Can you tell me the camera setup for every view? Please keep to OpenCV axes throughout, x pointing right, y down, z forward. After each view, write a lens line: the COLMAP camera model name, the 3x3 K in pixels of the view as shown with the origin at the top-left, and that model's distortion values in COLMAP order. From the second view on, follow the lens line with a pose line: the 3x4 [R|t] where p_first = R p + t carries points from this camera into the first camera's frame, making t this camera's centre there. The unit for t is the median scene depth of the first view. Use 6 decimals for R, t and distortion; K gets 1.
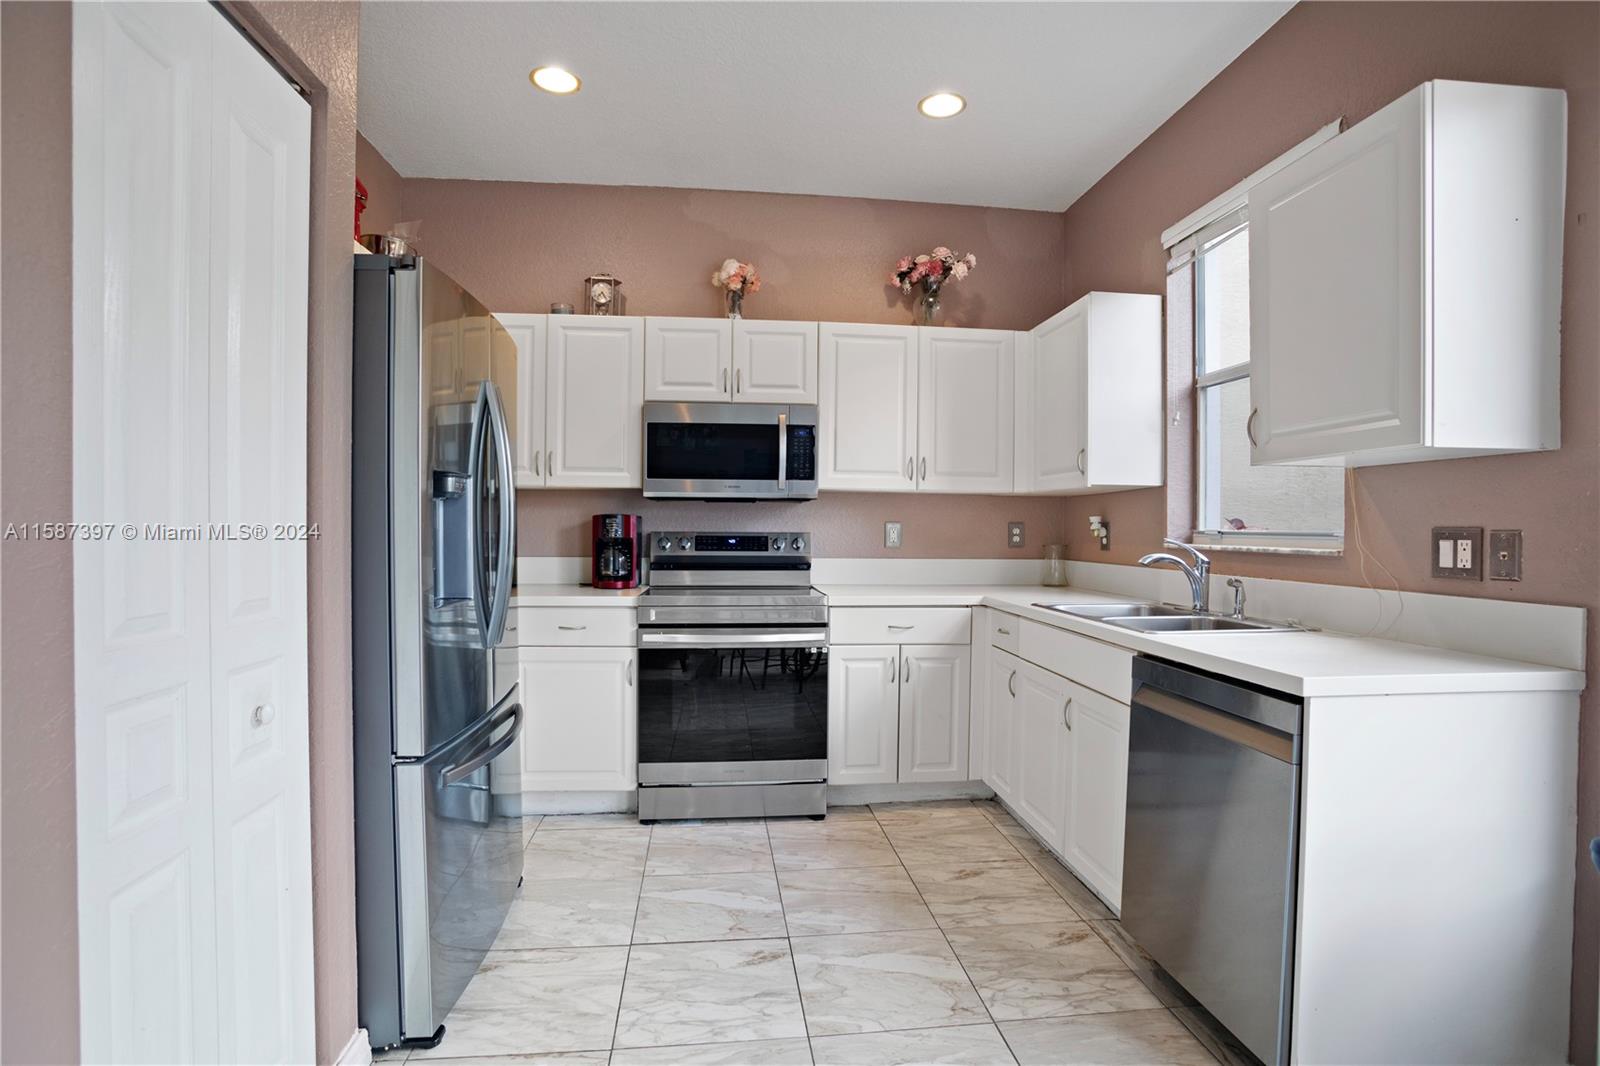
lens RADIAL K [[794.6, 0, 802.5], [0, 794.6, 529.7], [0, 0, 1]] dist [-0.030542, 0.003001]
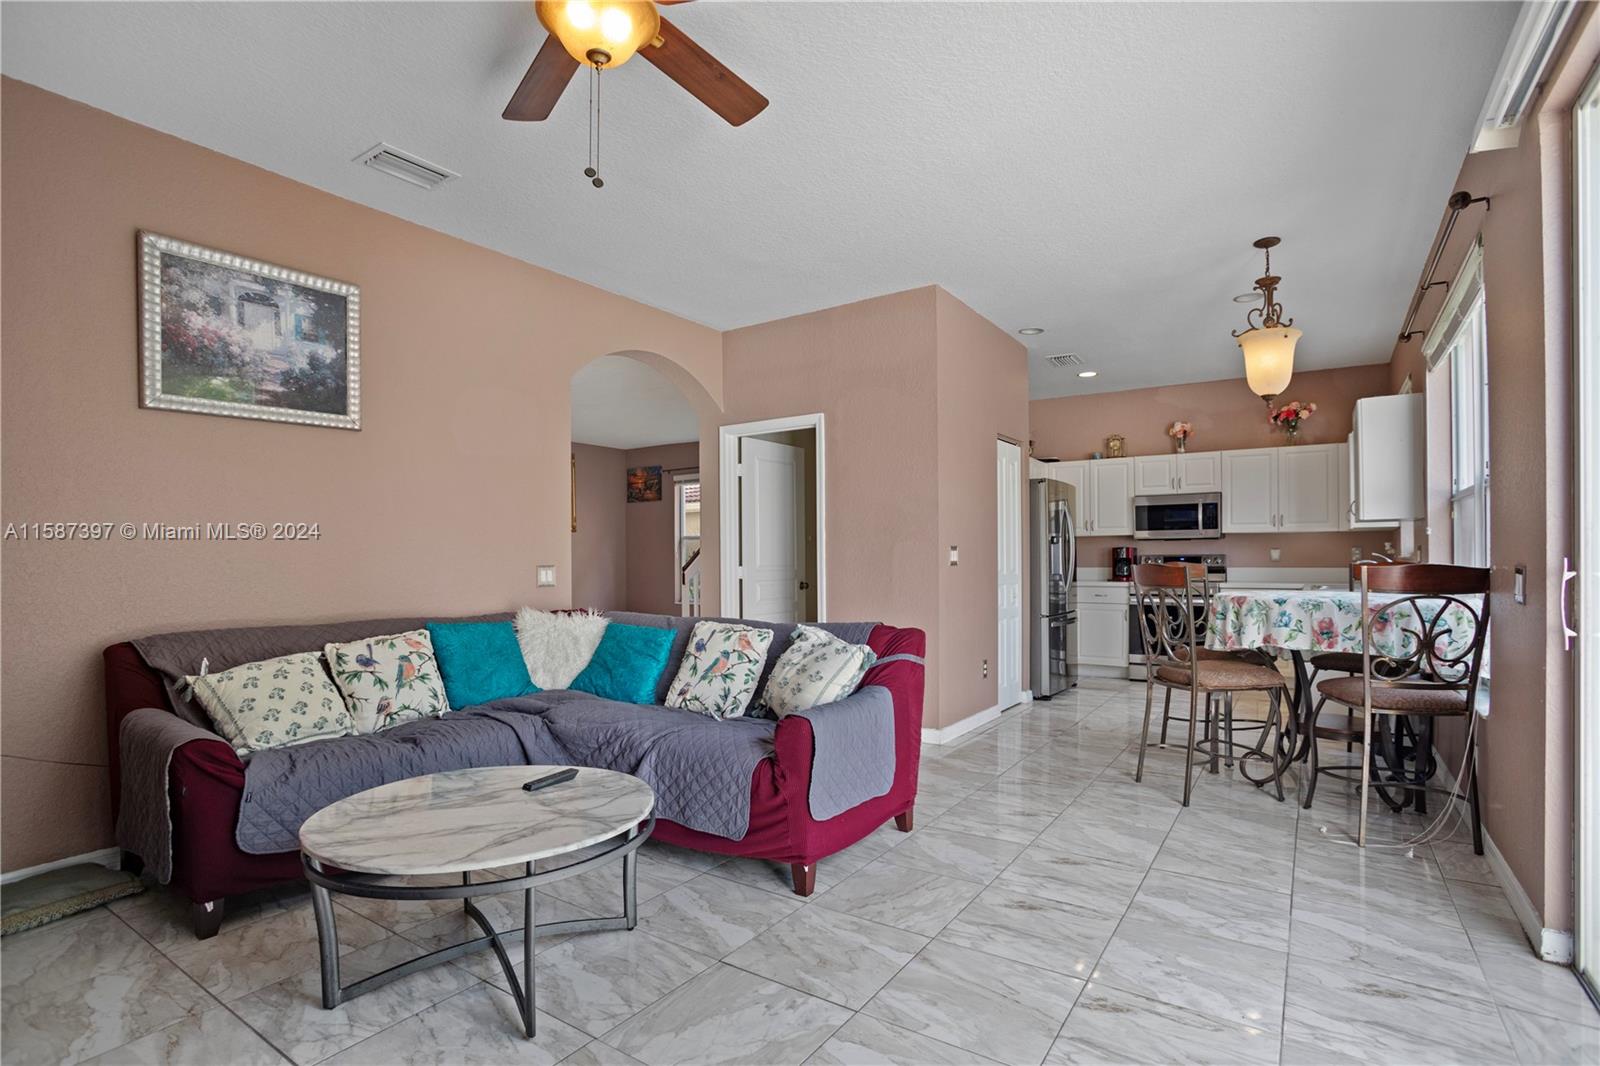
lens RADIAL K [[794.6, 0, 808.6], [0, 794.6, 549.3], [0, 0, 1]] dist [-0.030542, 0.003001]
pose [[0.765786, -0.021906, -0.642722, 0.501209], [0.011165, 0.999722, -0.020771, 0.021876], [0.642998, 0.008730, 0.765818, -1.224045]]
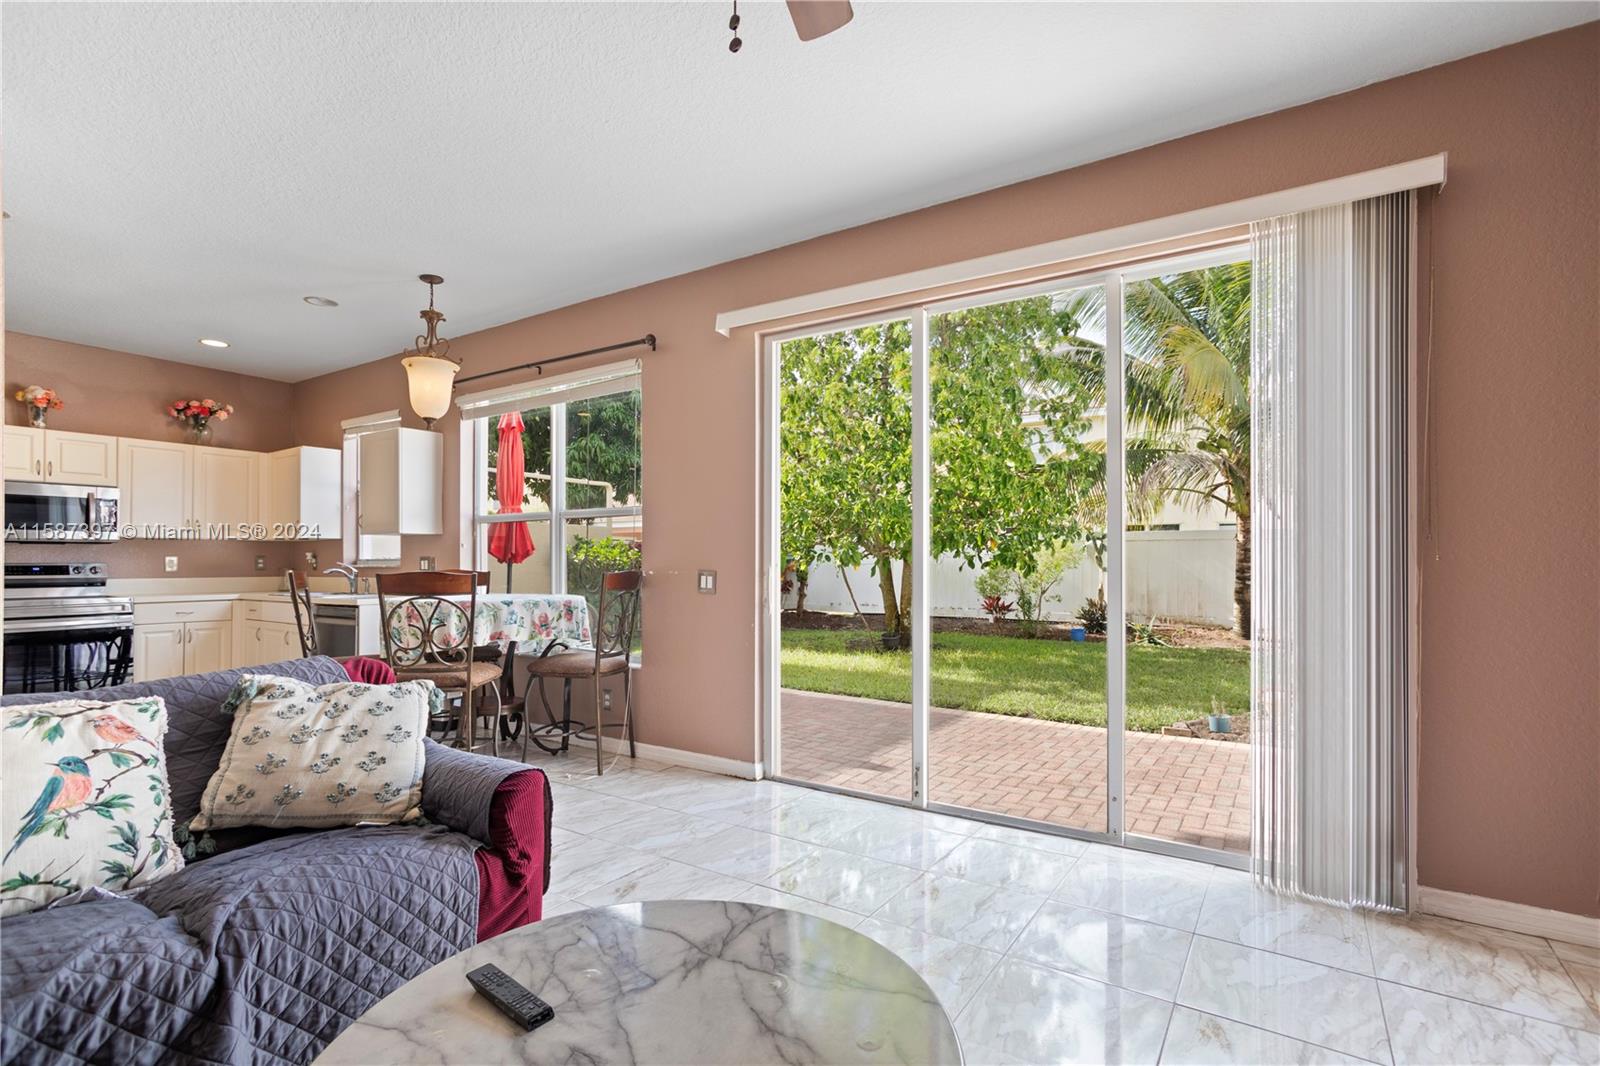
lens RADIAL K [[765.8, 0, 808.2], [0, 765.8, 548.2], [0, 0, 1]] dist [0.014486, 0.000788]
pose [[0.638157, 0.004443, 0.769893, -0.308174], [0.010984, 0.999829, -0.014874, 0.013780], [-0.769828, 0.017948, 0.637999, -1.164012]]
